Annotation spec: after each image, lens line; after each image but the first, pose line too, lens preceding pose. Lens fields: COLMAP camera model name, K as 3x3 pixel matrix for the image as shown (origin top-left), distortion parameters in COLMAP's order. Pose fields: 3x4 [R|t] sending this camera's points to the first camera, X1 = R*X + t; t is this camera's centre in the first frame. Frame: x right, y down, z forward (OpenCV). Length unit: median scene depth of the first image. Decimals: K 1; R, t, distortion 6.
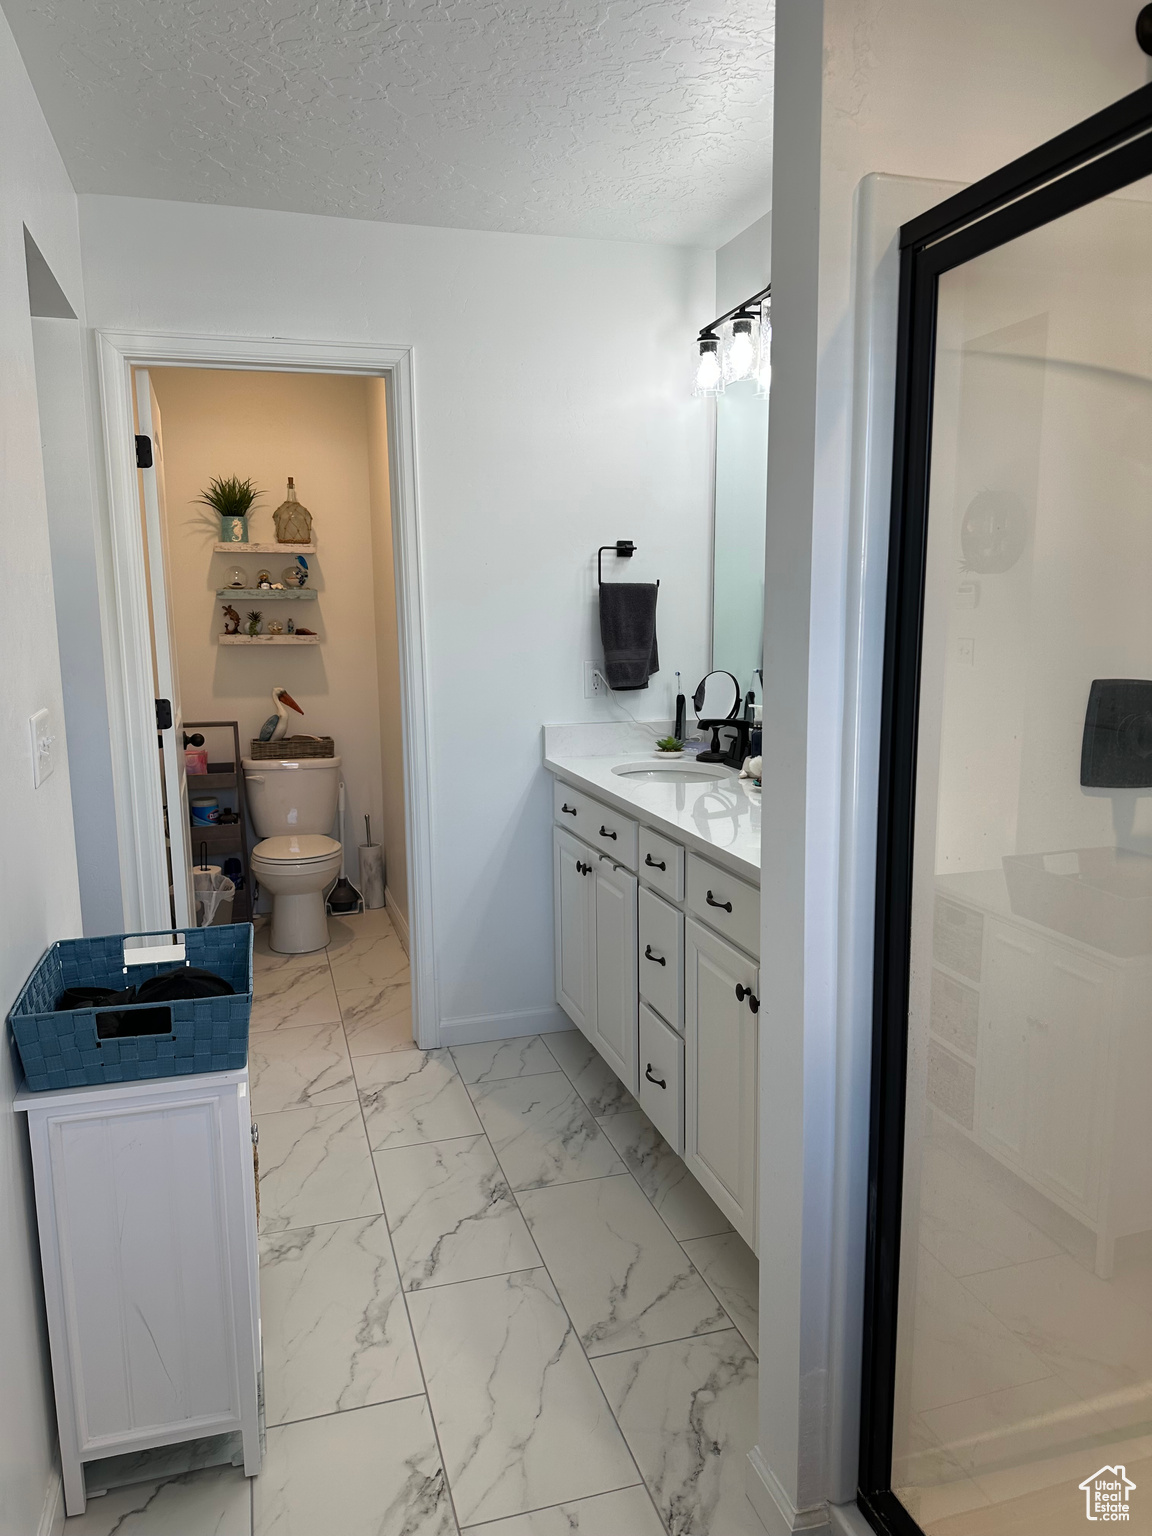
lens RADIAL K [[1094.8, 0, 576.0], [0, 1094.8, 768.0], [0, 0, 1]] dist [0.003419, -0.001481]
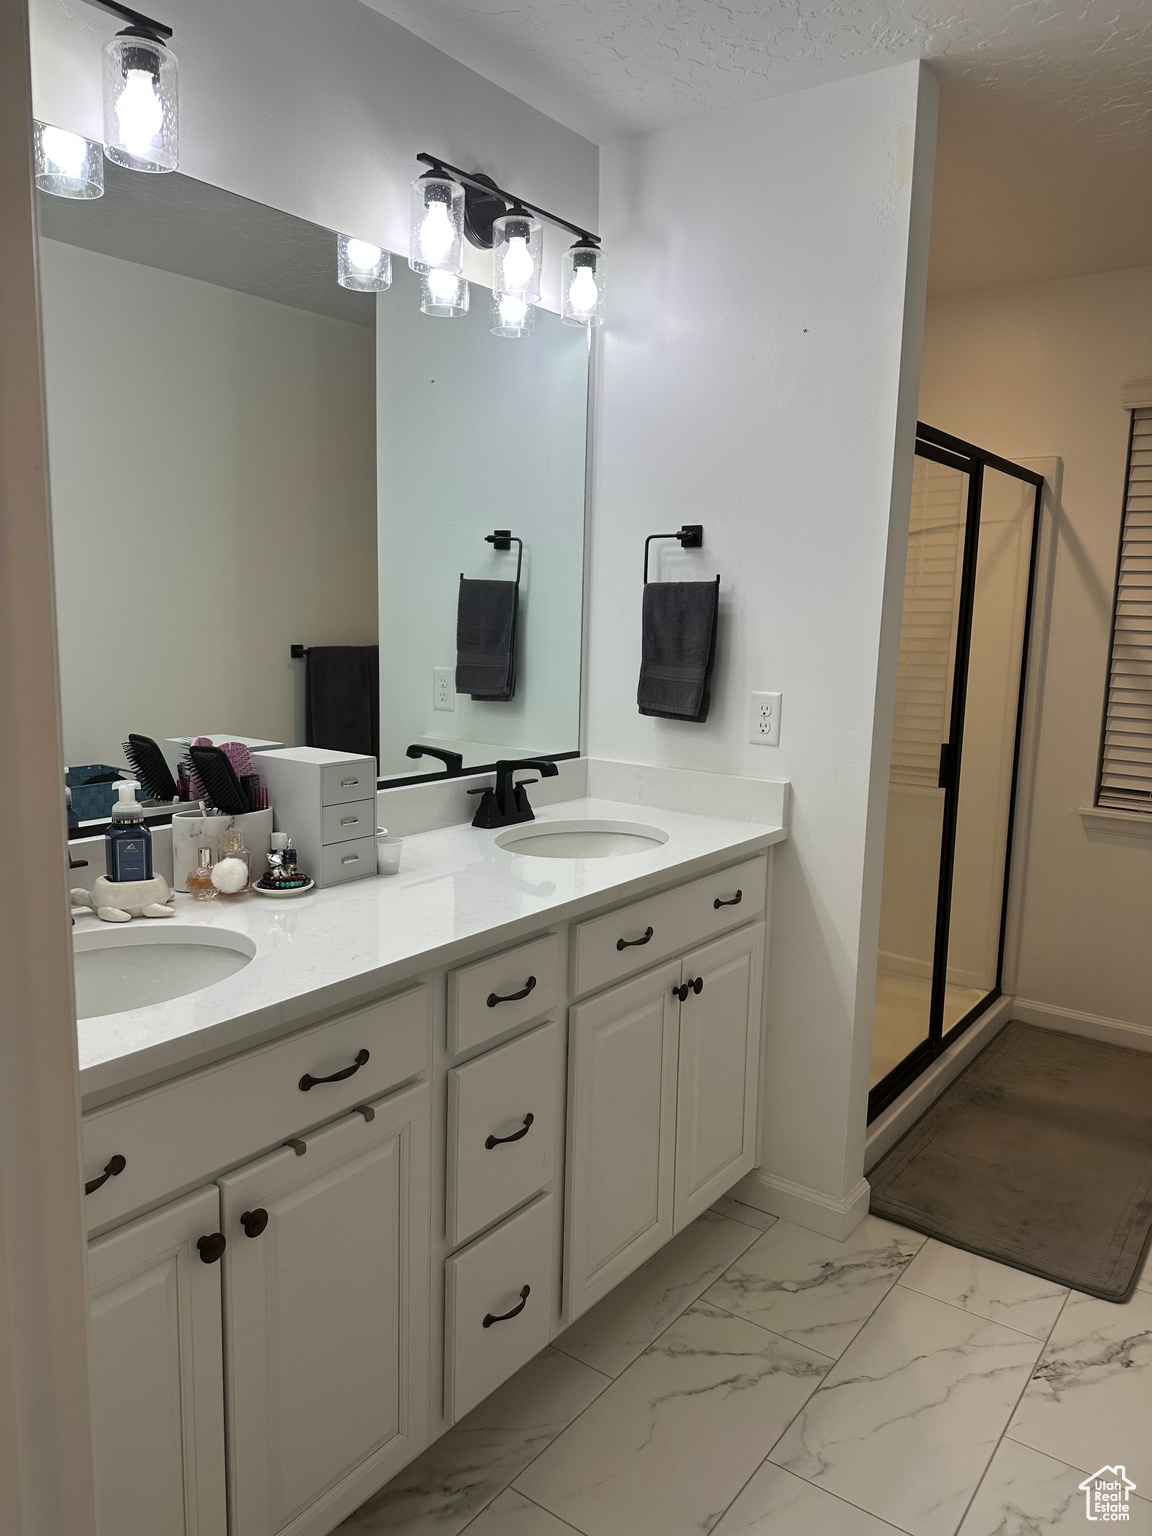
lens RADIAL K [[1094.8, 0, 576.0], [0, 1094.8, 768.0], [0, 0, 1]] dist [0.003419, -0.001481]
pose [[-0.600410, -0.126162, 0.789678, -0.572526], [0.104929, 0.966511, 0.234193, -0.249883], [-0.792778, 0.223472, -0.567065, 1.640275]]
